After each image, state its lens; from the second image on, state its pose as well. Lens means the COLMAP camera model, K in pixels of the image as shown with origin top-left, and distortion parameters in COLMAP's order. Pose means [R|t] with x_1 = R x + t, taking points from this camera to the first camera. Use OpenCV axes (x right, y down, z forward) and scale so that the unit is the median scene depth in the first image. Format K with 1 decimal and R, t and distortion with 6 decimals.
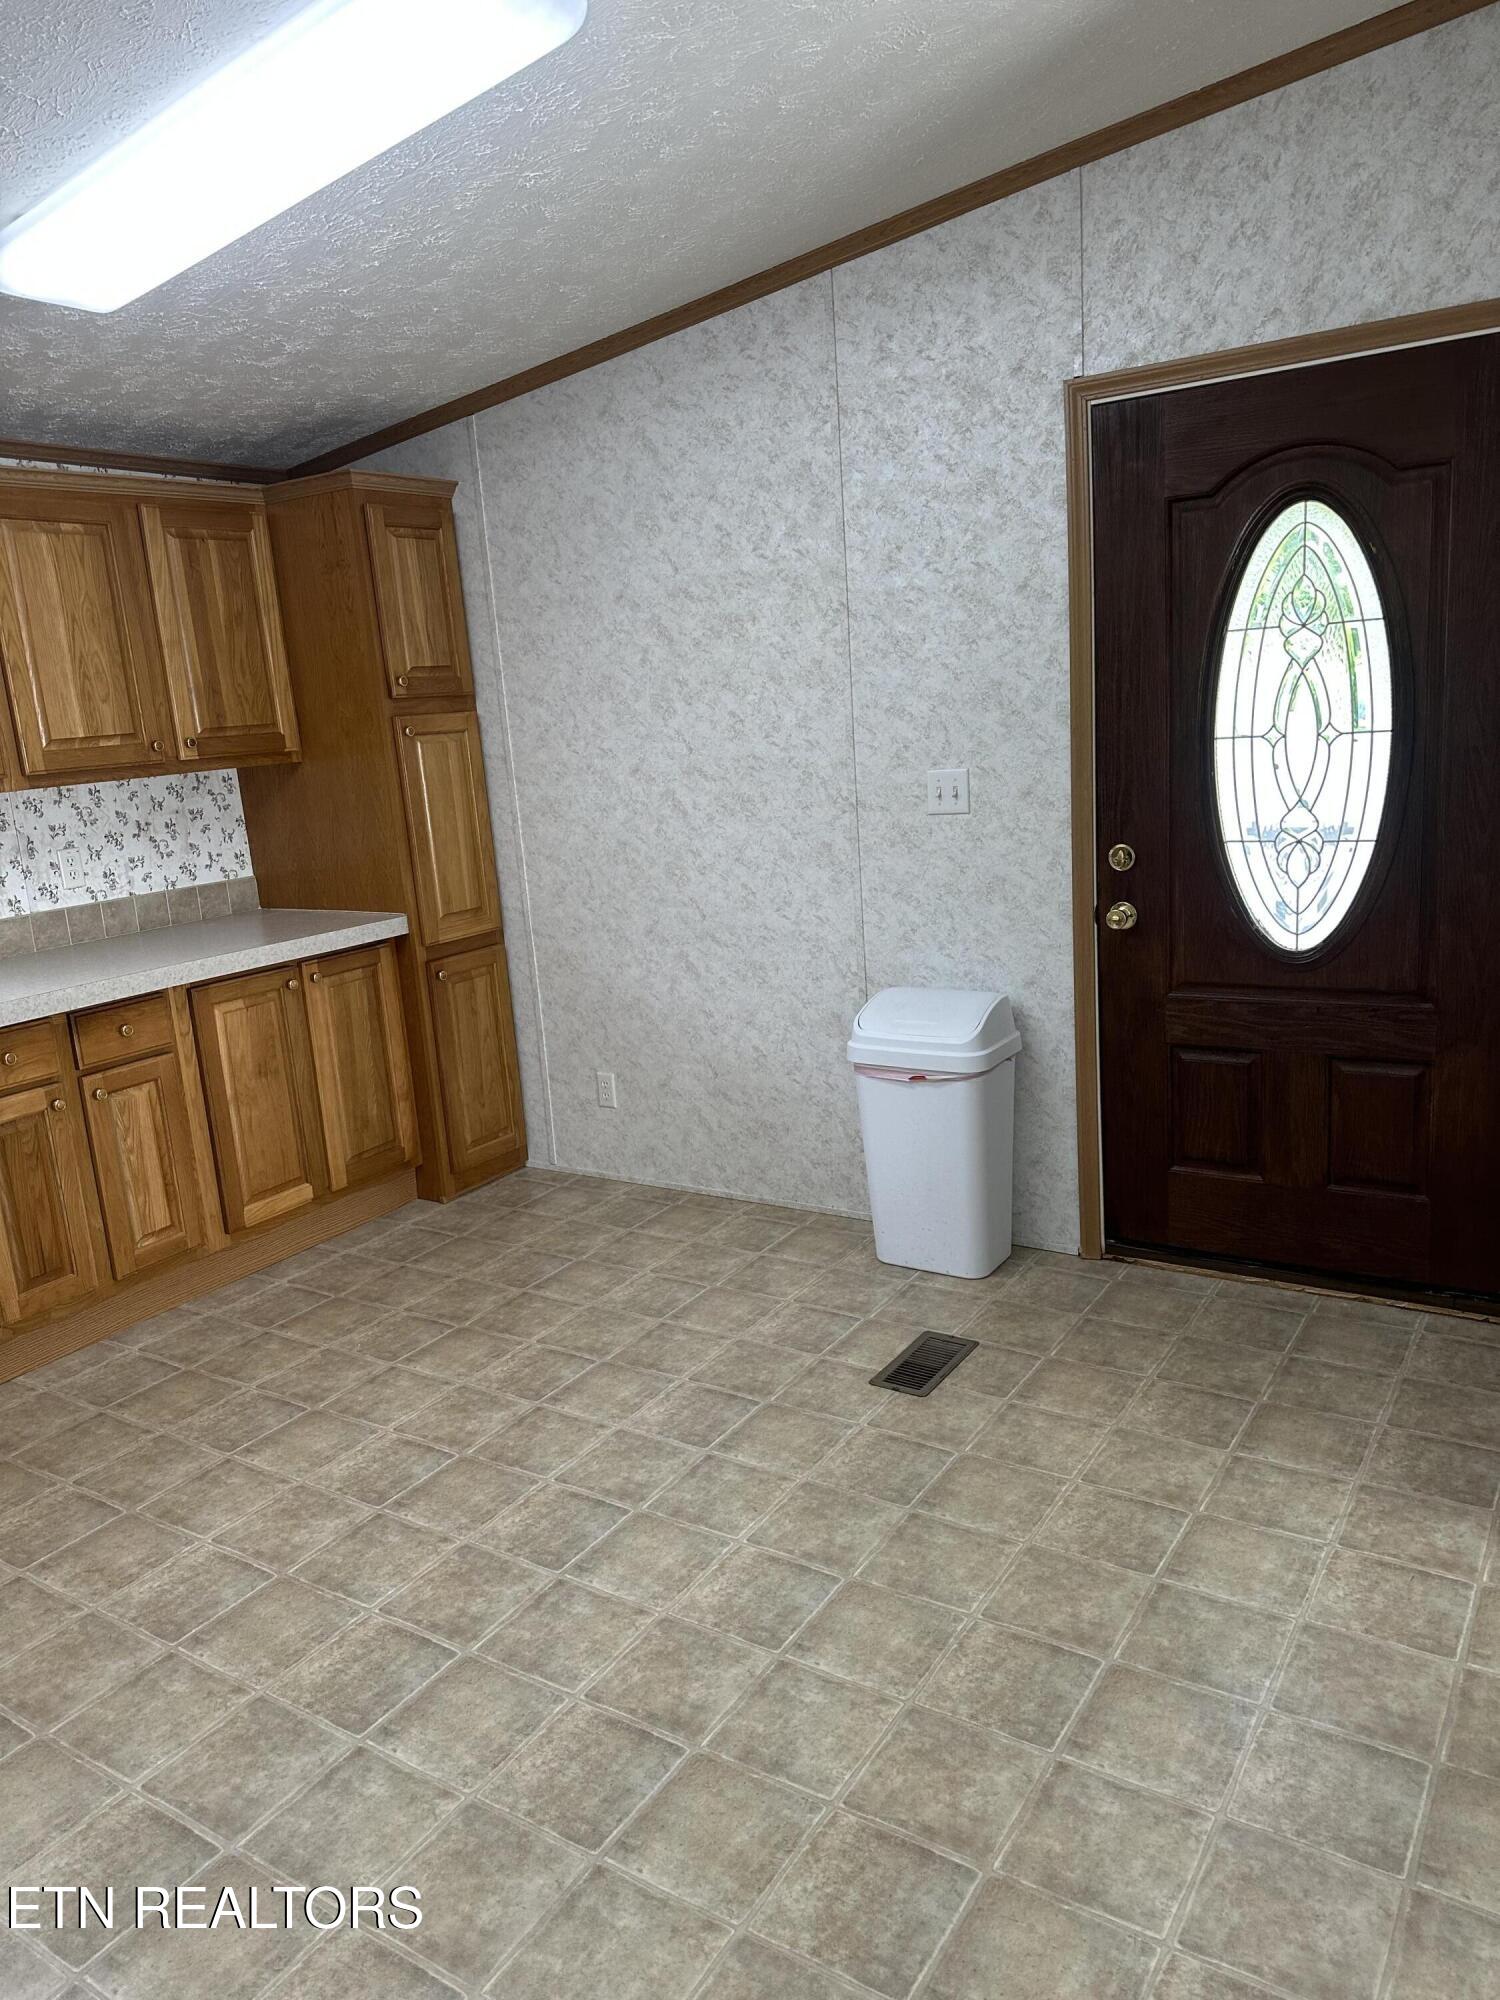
lens RADIAL K [[1424.4, 0, 747.0], [0, 1424.4, 1008.7], [0, 0, 1]] dist [0.135329, -0.200260]
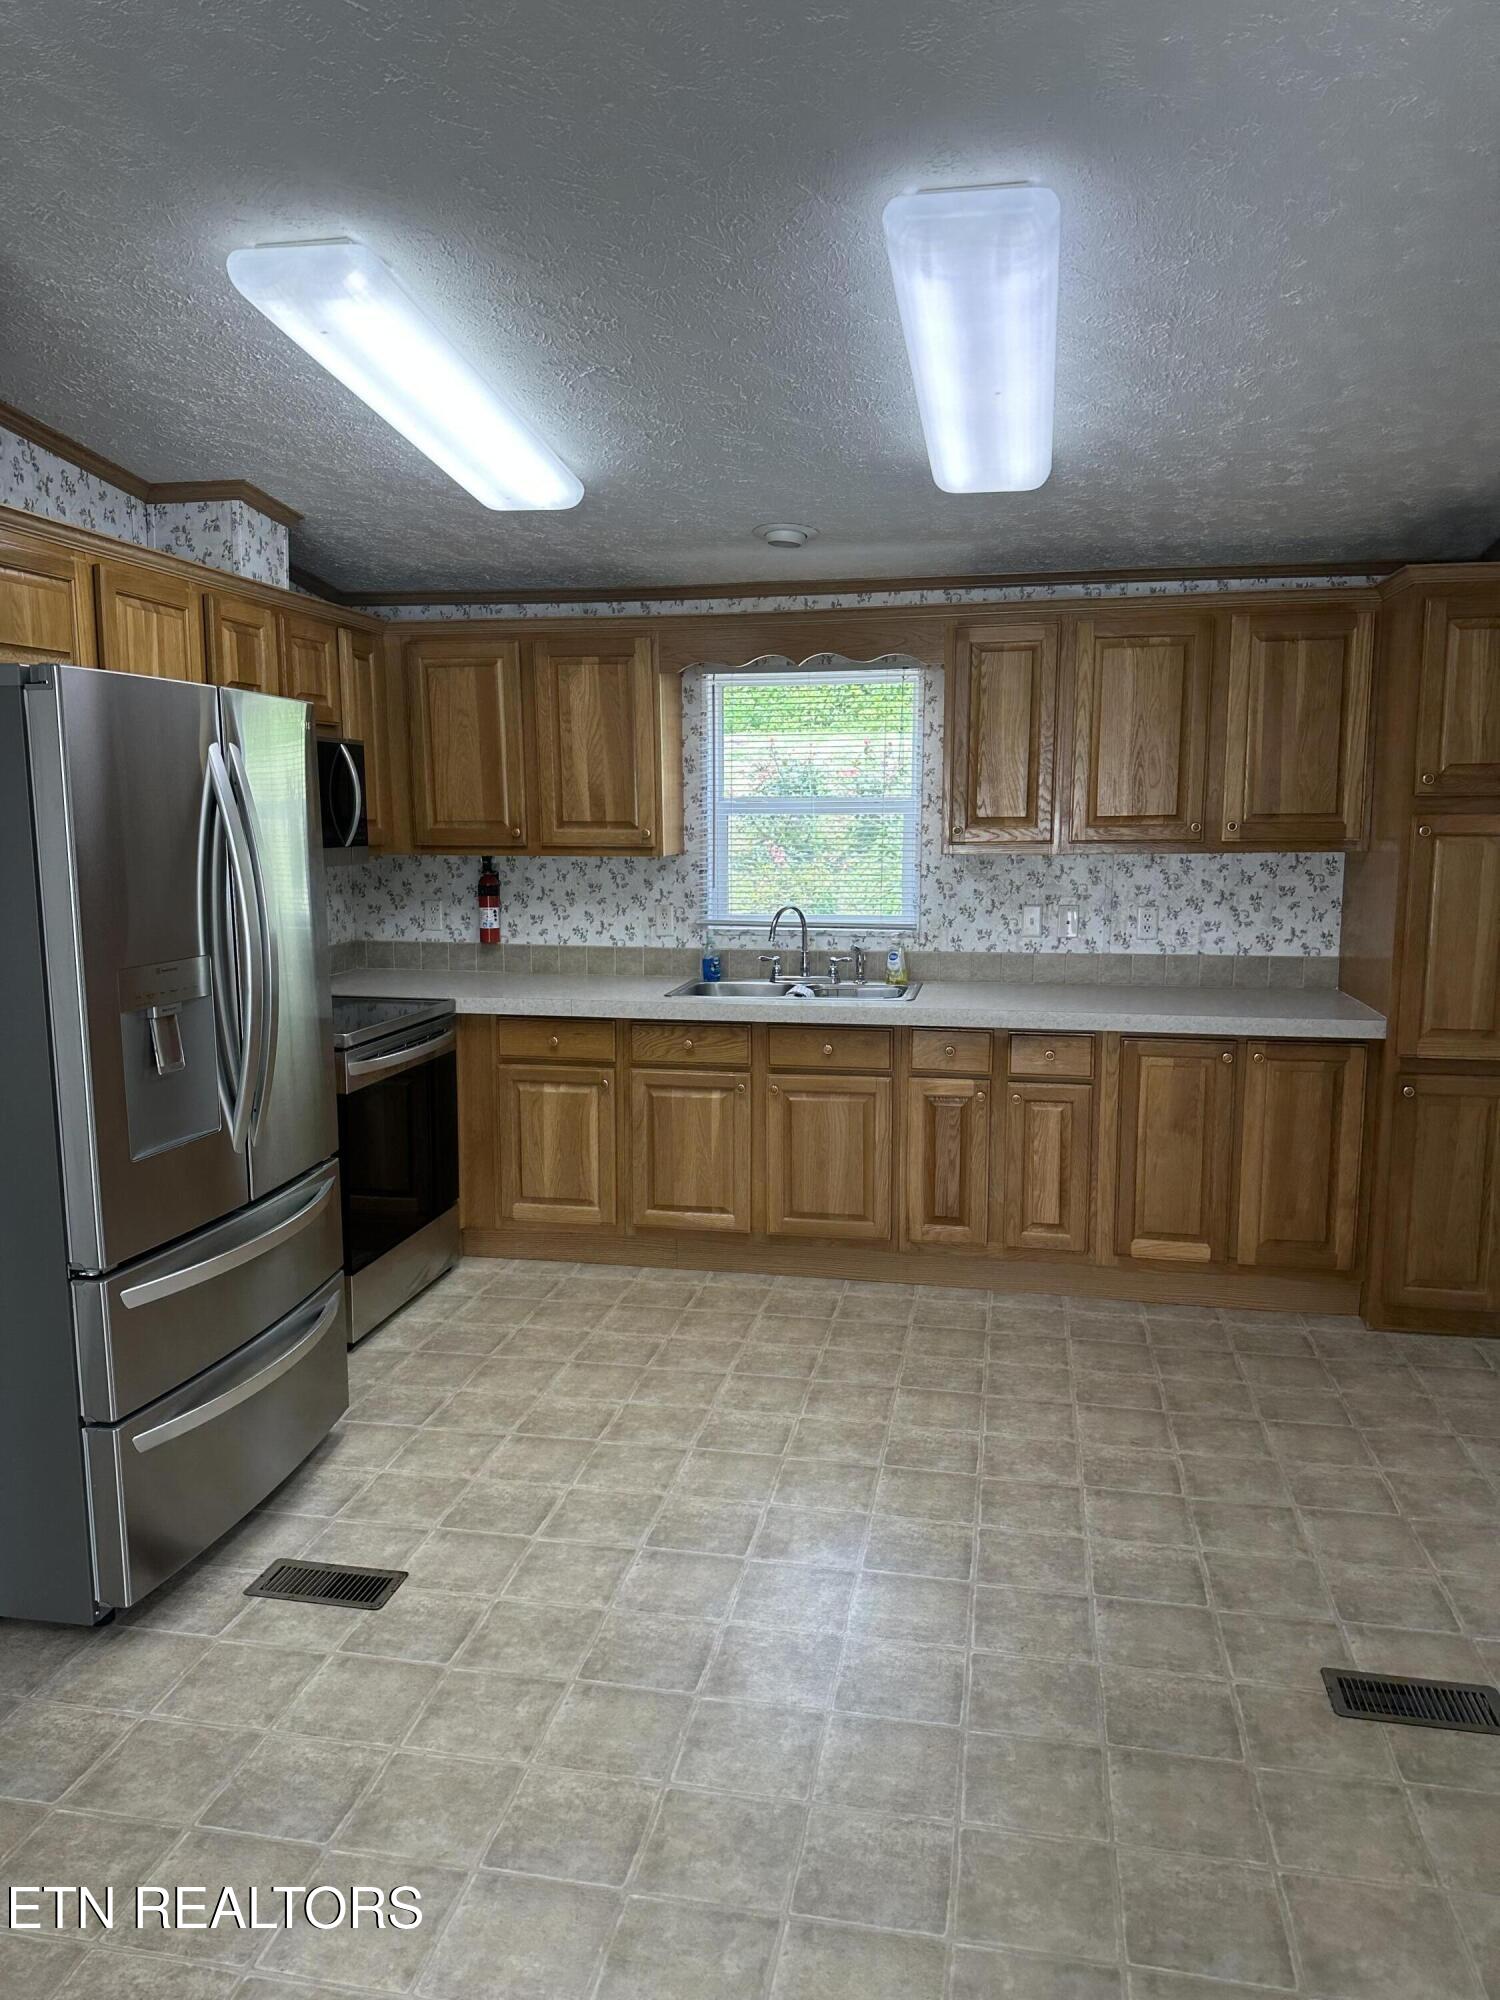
lens RADIAL K [[1424.4, 0, 747.0], [0, 1424.4, 1008.7], [0, 0, 1]] dist [0.135329, -0.200260]
pose [[0.372296, 0.201471, -0.905983, 0.501162], [-0.224060, 0.966793, 0.122921, -0.101898], [0.900662, 0.157231, 0.405075, 0.246728]]
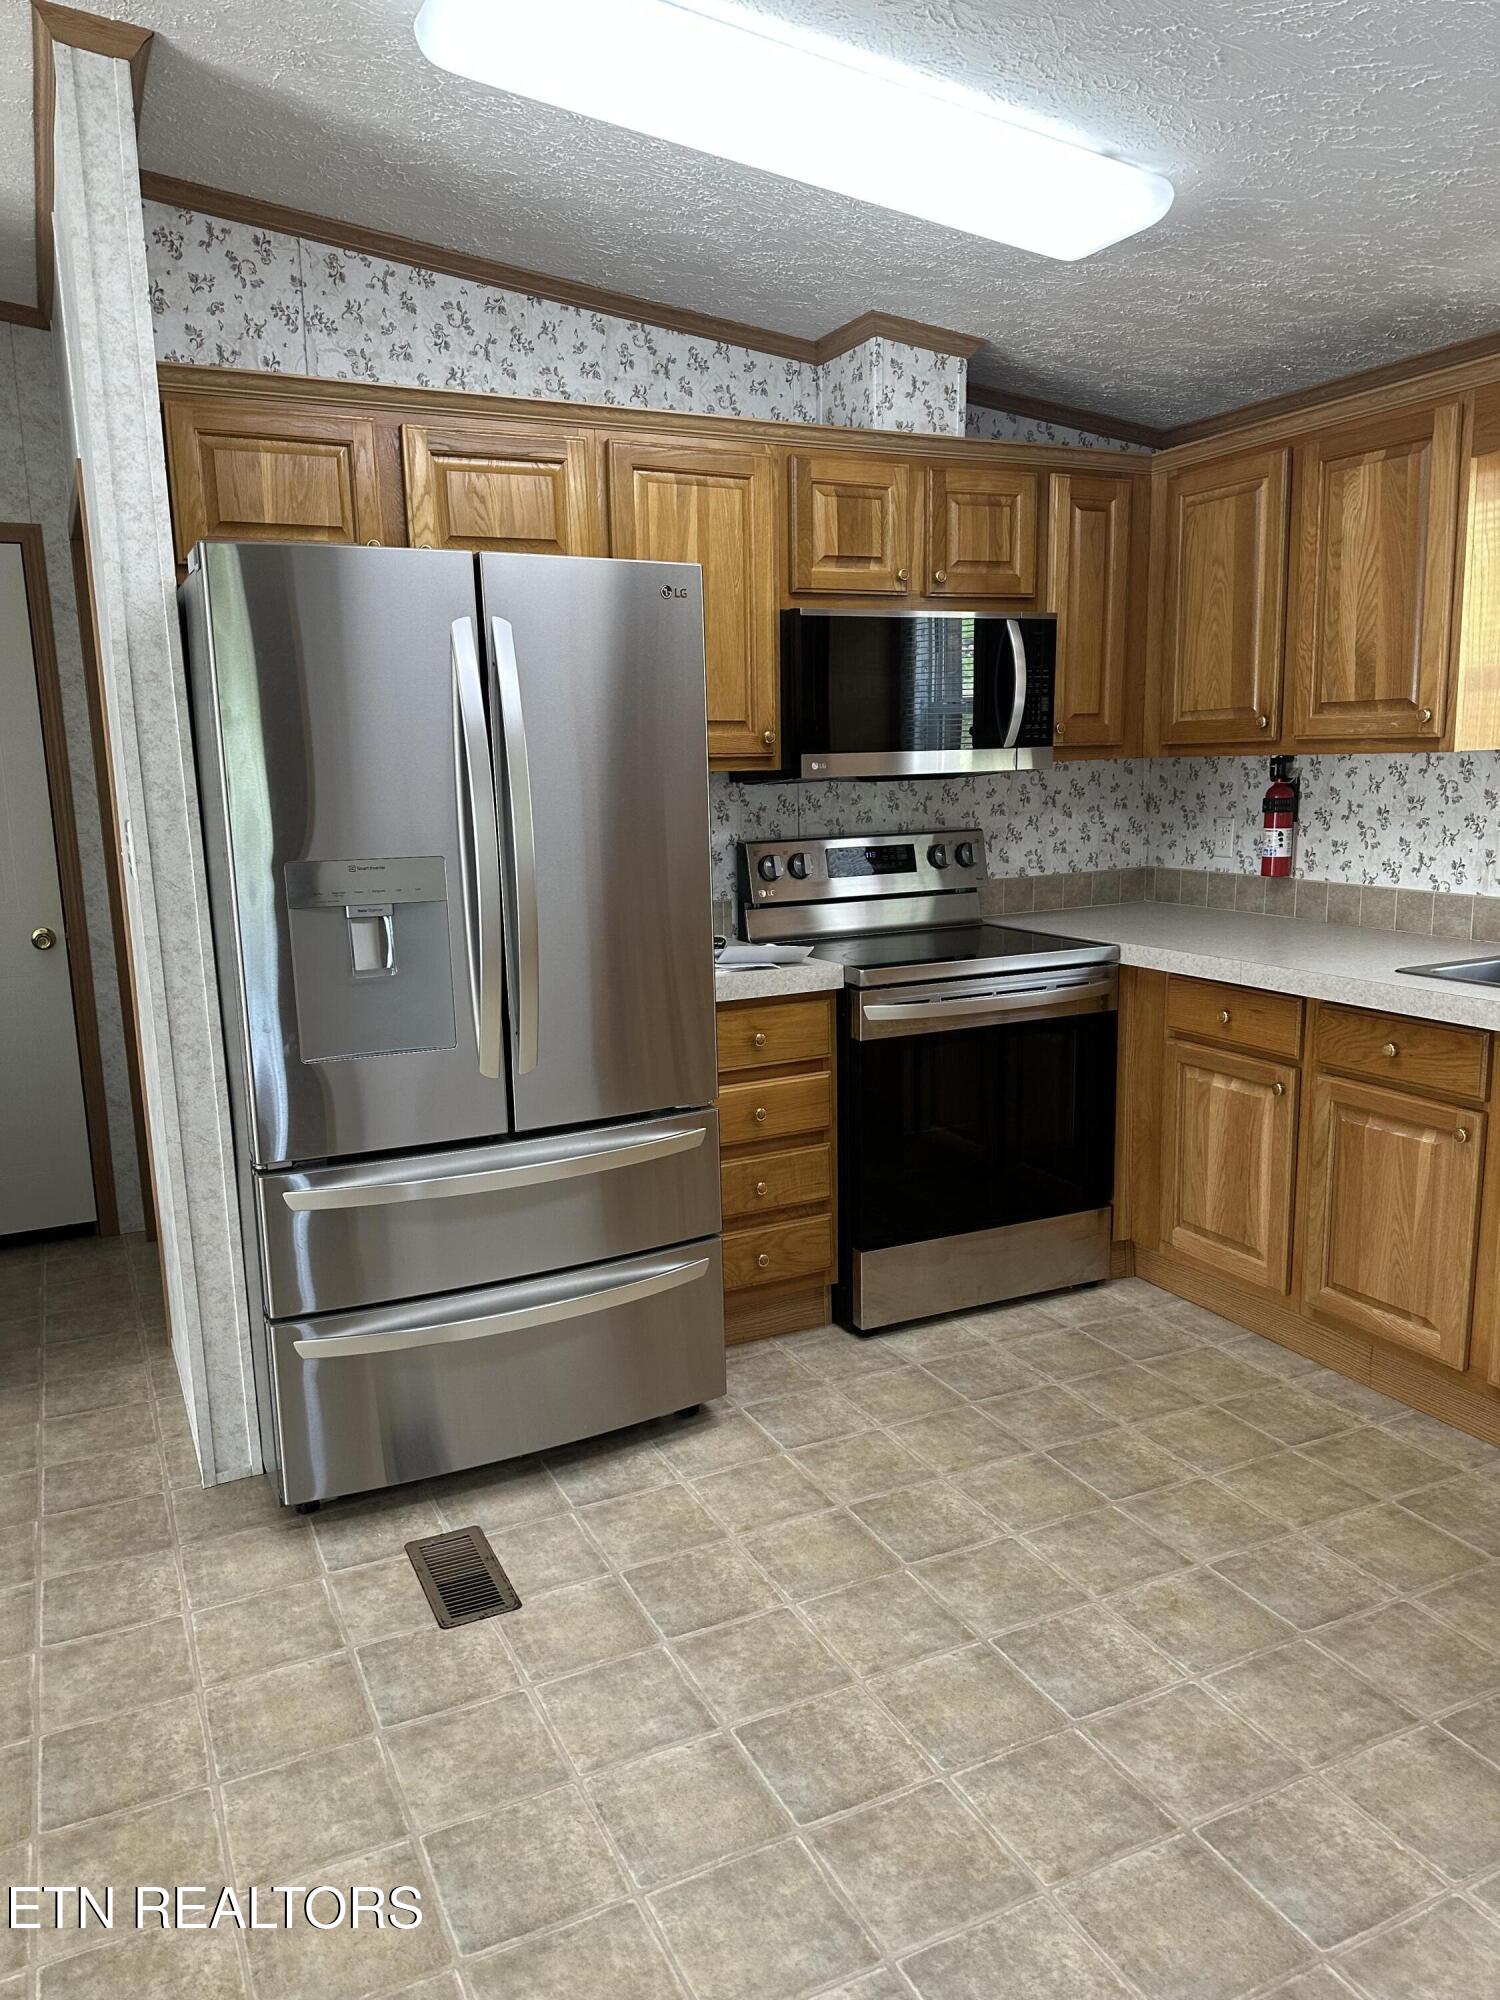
lens RADIAL K [[1424.4, 0, 747.0], [0, 1424.4, 1008.7], [0, 0, 1]] dist [0.135329, -0.200260]
pose [[-0.523065, 0.233653, -0.819640, 0.225747], [-0.121663, 0.931370, 0.343145, -0.154814], [0.843564, 0.279207, -0.458740, 0.722698]]
